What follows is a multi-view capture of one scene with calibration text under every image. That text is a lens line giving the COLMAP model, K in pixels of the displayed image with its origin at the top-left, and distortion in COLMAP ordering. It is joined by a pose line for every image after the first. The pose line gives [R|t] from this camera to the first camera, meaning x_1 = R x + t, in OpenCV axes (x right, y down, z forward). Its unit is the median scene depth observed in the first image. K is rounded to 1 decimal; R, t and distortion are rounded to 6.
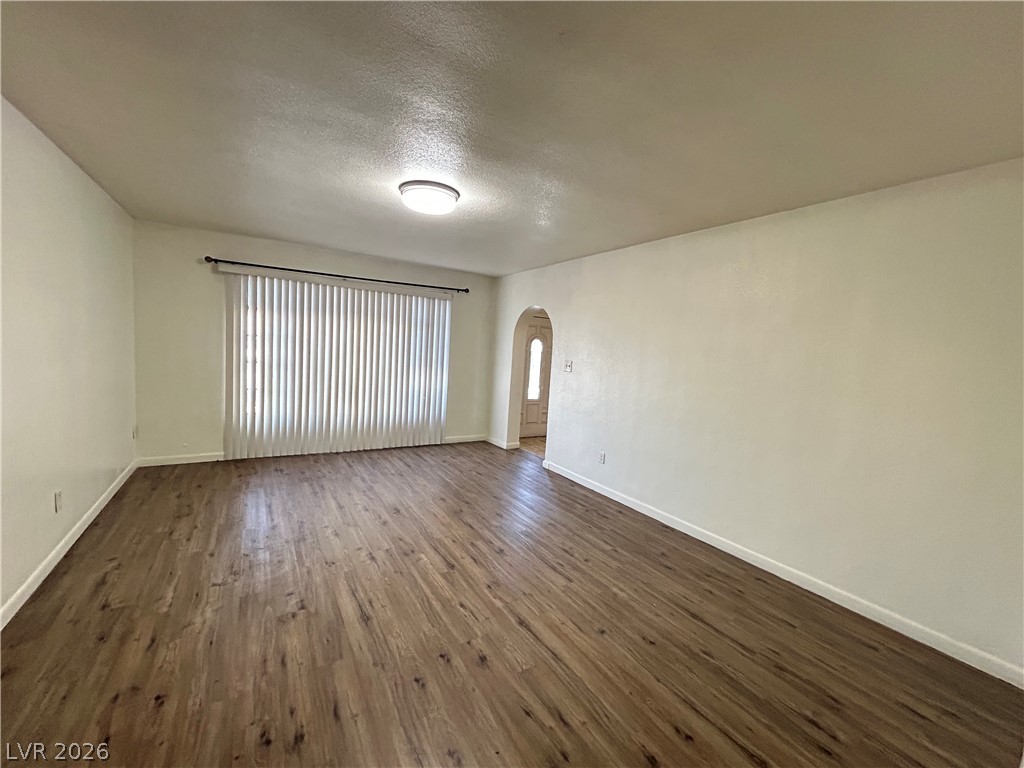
lens RADIAL K [[411.4, 0, 510.5], [0, 411.4, 383.5], [0, 0, 1]] dist [0.003118, 0.000607]
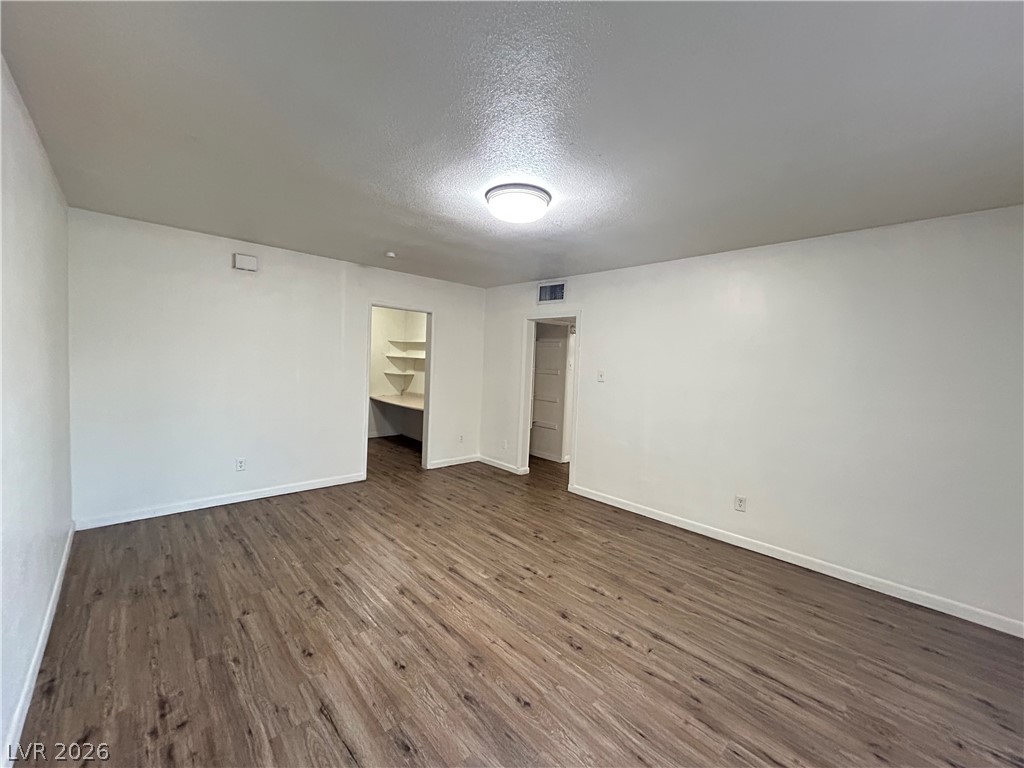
lens RADIAL K [[411.4, 0, 510.5], [0, 411.4, 383.5], [0, 0, 1]] dist [0.003118, 0.000607]
pose [[-0.976525, -0.089897, -0.195749, -0.039813], [-0.116142, 0.985079, 0.127003, -0.181284], [0.181411, 0.146756, -0.972395, 1.990985]]
